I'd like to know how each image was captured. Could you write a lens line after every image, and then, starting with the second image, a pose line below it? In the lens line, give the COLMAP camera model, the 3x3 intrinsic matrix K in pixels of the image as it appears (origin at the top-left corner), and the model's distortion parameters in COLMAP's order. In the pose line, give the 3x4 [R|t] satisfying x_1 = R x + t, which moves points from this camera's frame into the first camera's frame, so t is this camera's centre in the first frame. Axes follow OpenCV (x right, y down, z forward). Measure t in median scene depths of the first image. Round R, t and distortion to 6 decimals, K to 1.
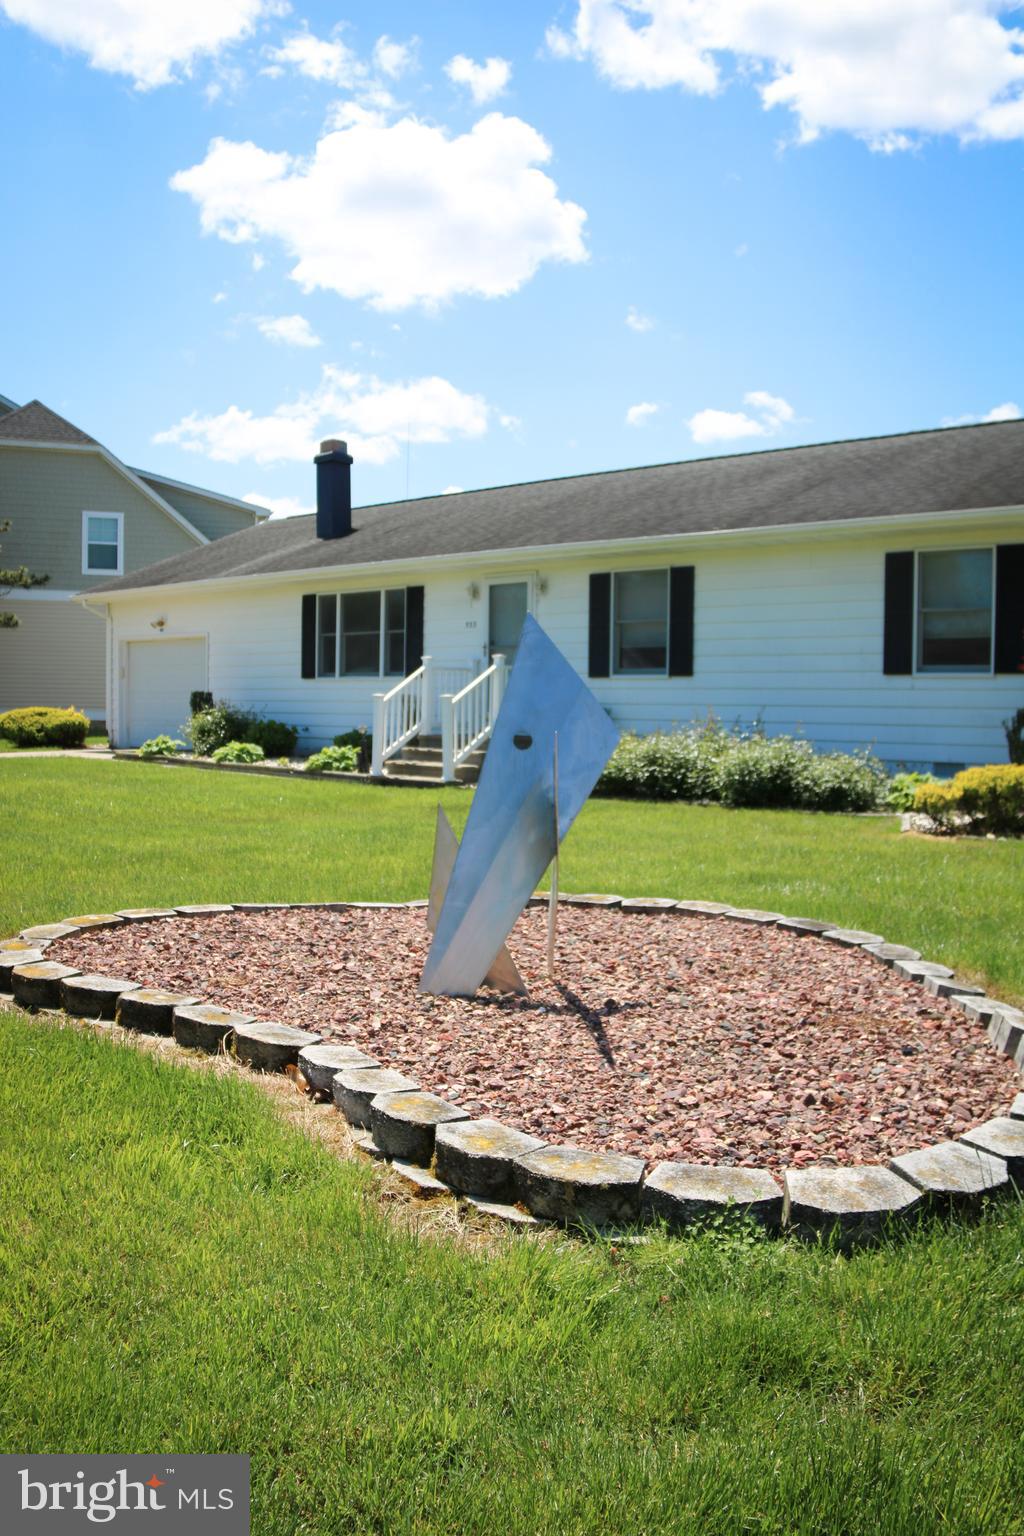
lens RADIAL K [[1276.1, 0, 512.0], [0, 1276.1, 768.0], [0, 0, 1]] dist [-0.195462, 0.141801]
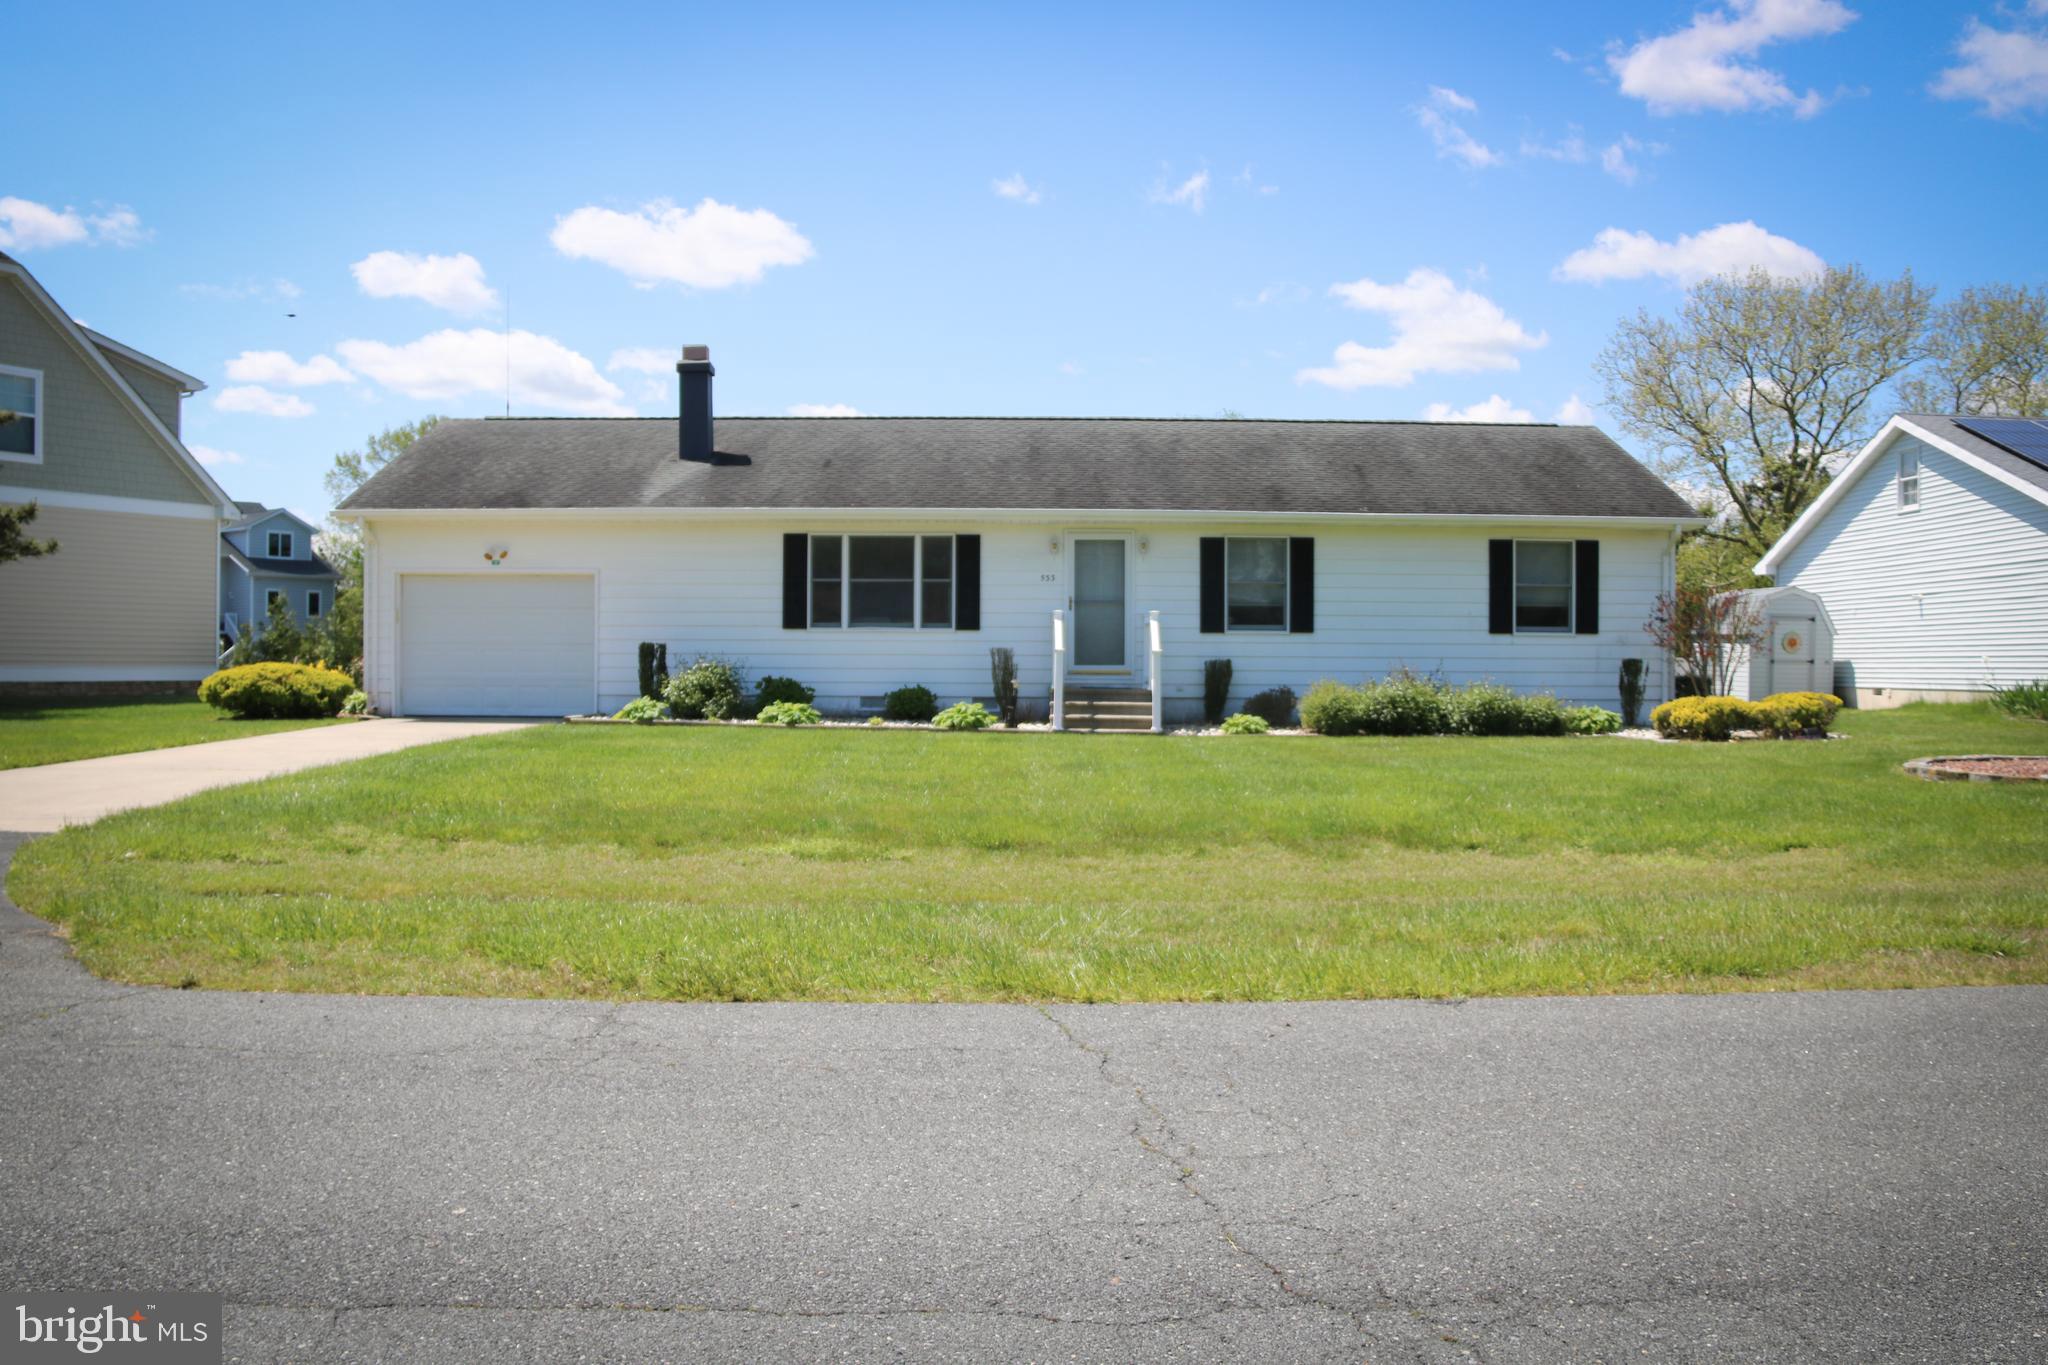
lens RADIAL K [[1701.4, 0, 1035.1], [0, 1701.4, 686.8], [0, 0, 1]] dist [-0.195462, 0.141801]
pose [[0.752692, -0.019278, 0.658091, -0.904626], [0.034290, 0.999362, -0.009944, -0.012364], [-0.657479, 0.030051, 0.752873, -0.006931]]
